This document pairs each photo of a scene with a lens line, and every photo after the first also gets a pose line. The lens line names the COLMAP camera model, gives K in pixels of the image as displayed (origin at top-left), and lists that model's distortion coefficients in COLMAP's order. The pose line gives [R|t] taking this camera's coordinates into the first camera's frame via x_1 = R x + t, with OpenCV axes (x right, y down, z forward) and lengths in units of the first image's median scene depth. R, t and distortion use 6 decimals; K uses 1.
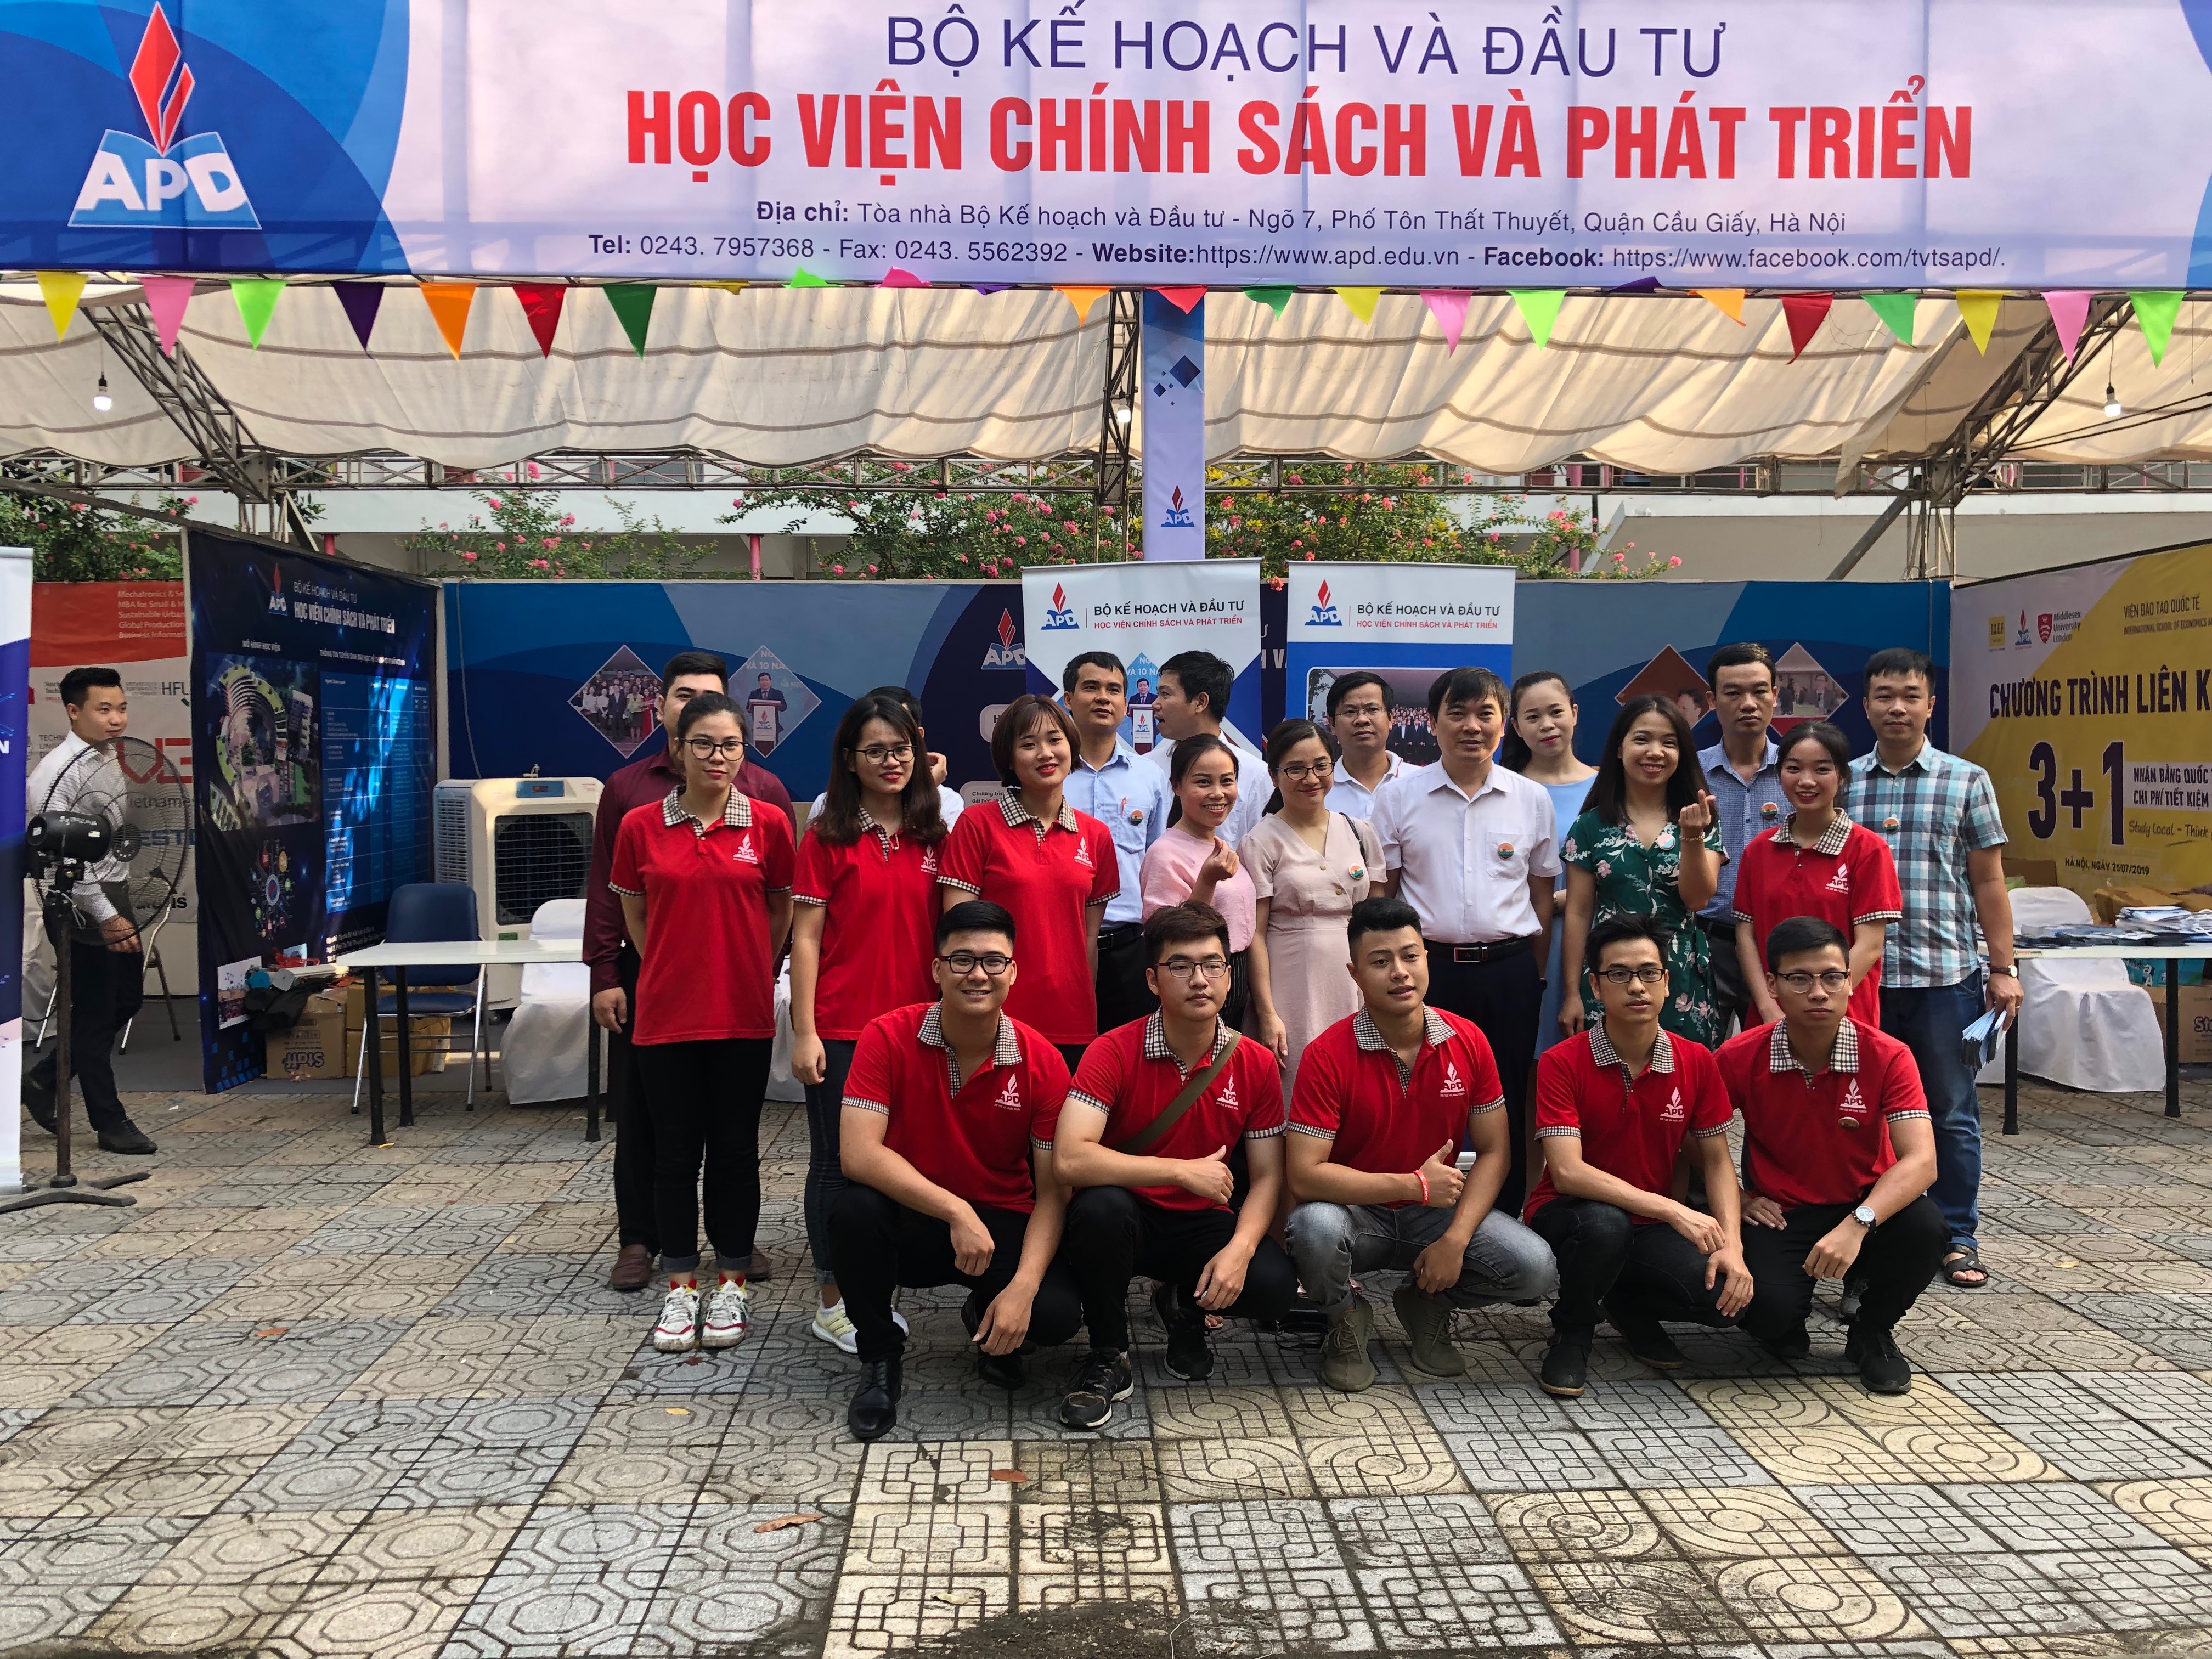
lens RADIAL K [[1757.9, 0, 1108.4], [0, 1757.9, 829.2], [0, 0, 1]] dist [-0.008623, 0.014143]
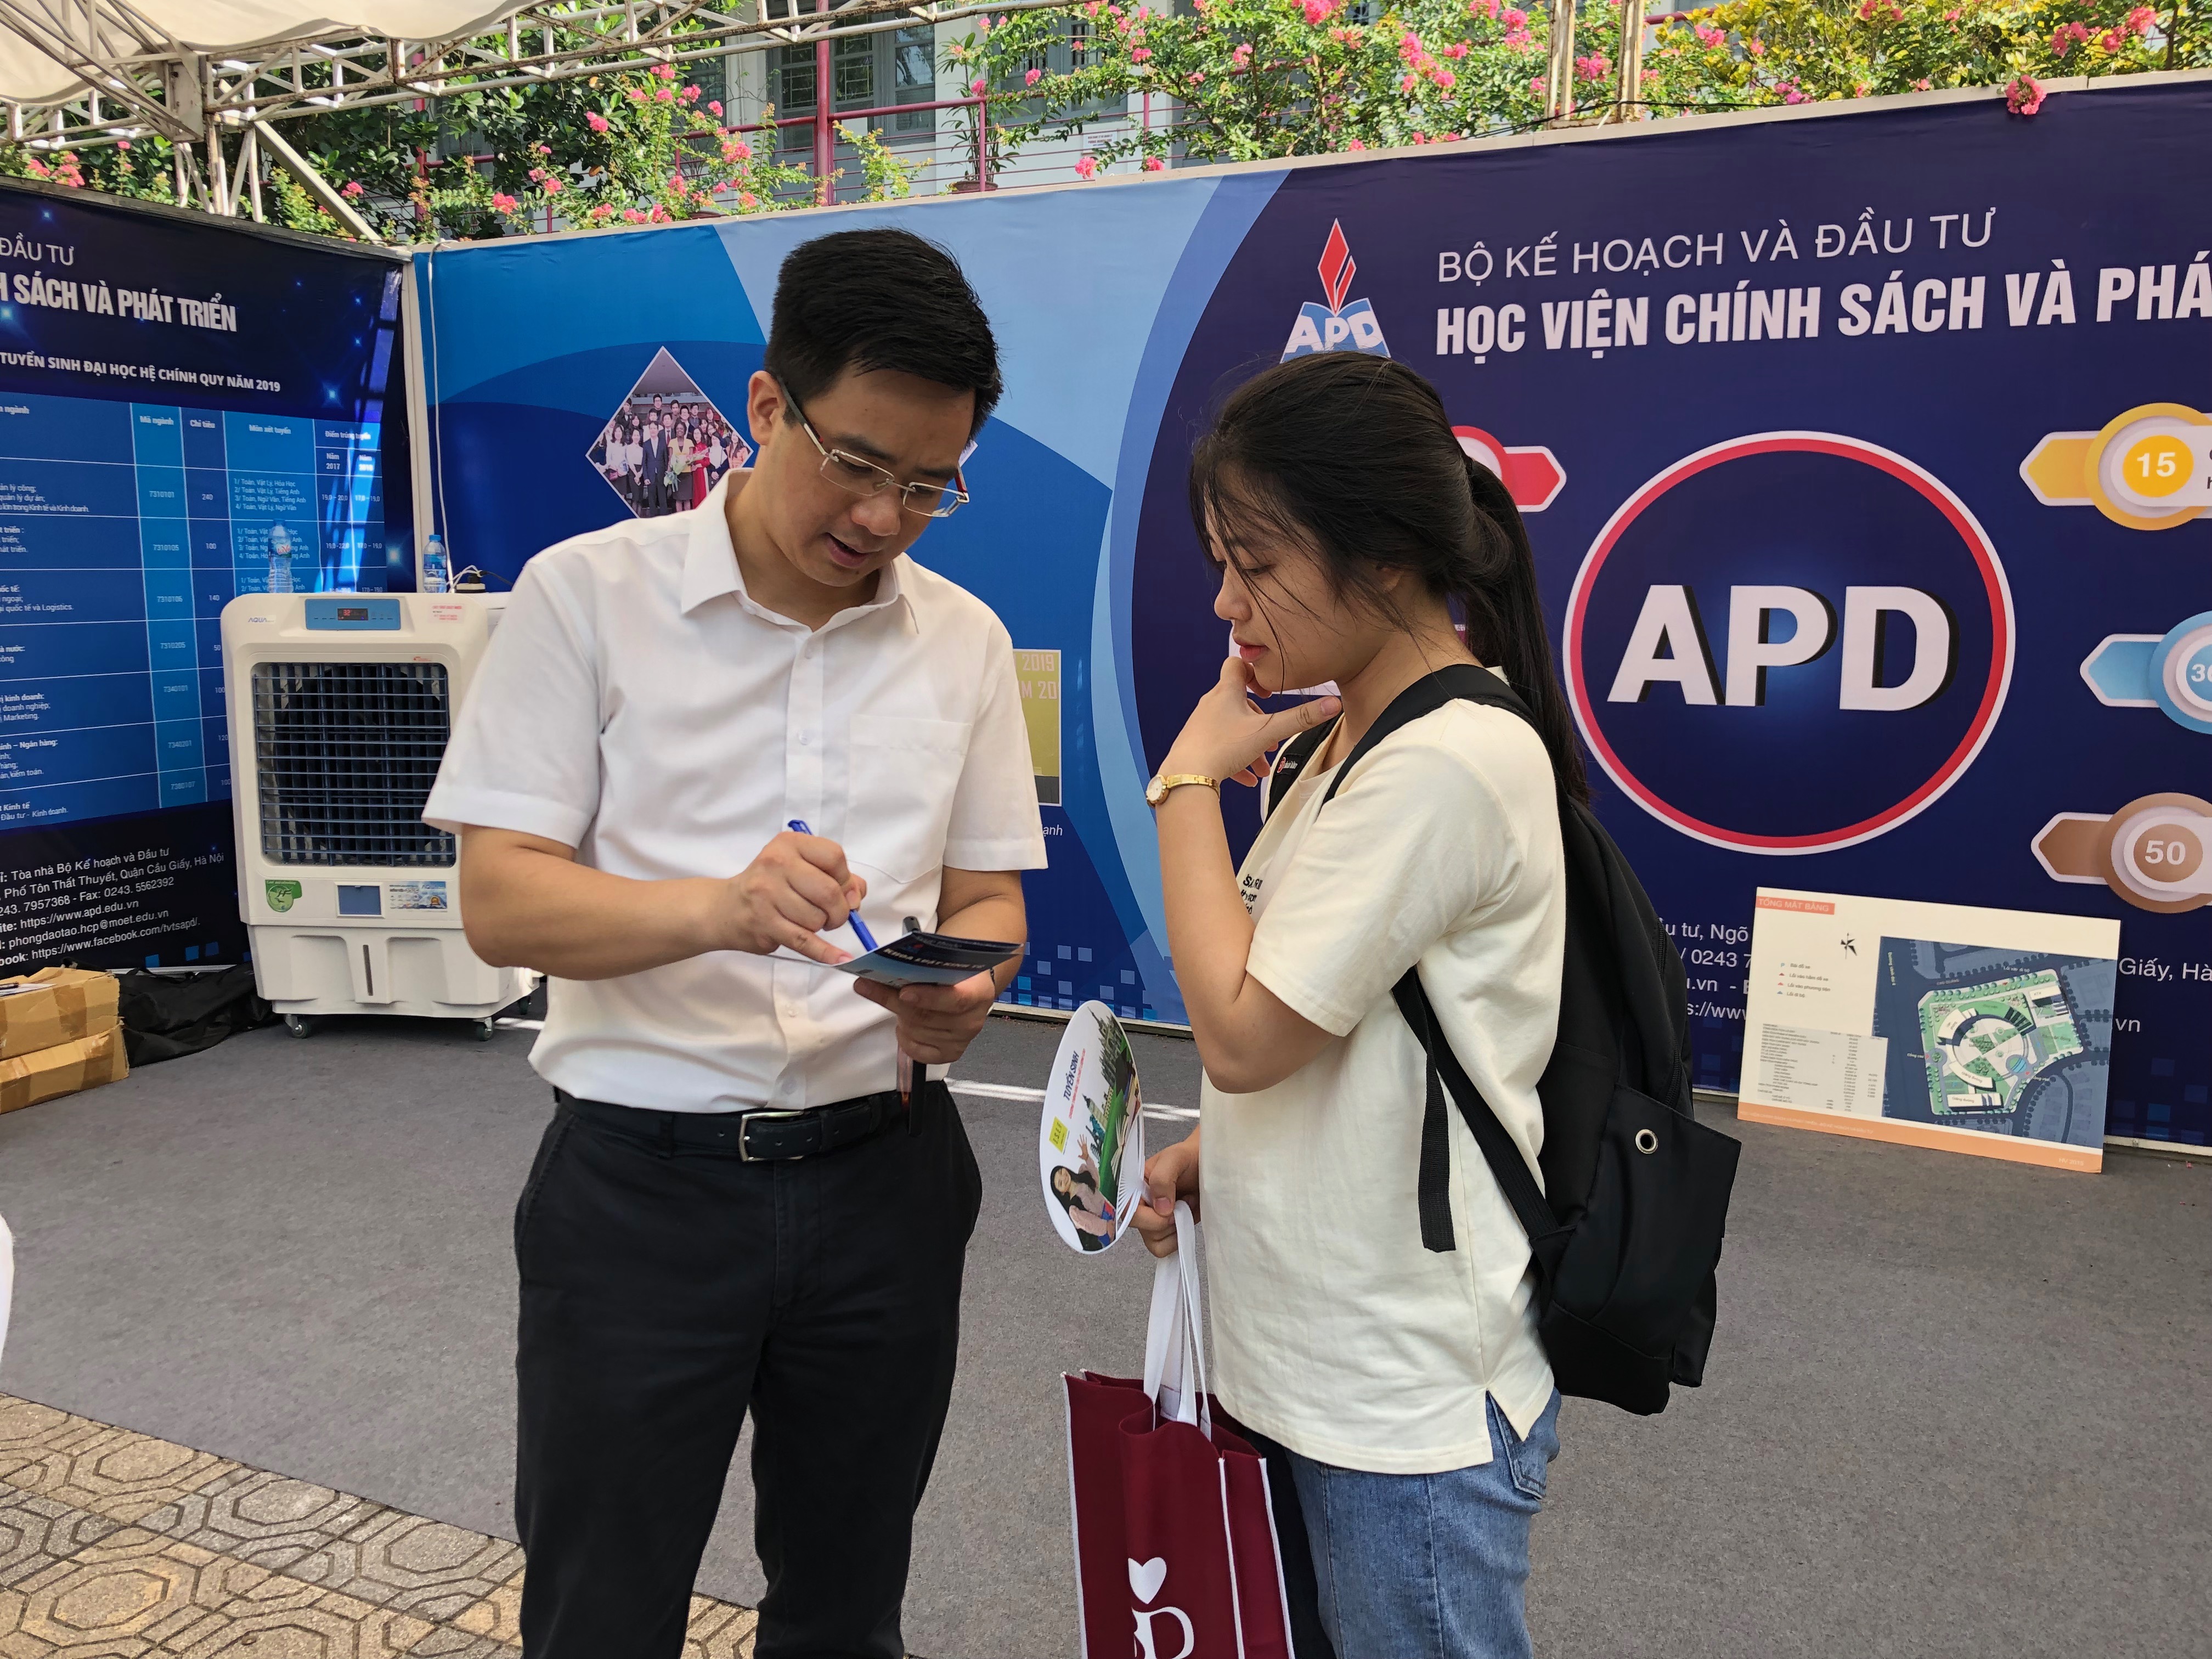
lens RADIAL K [[1757.9, 0, 1103.4], [0, 1757.9, 826.3], [0, 0, 1]] dist [-0.008623, 0.014143]
pose [[0.893318, 0.070287, -0.443895, 0.097729], [-0.024222, 0.993789, 0.108613, -0.019973], [0.448772, -0.086274, 0.889472, 0.567213]]
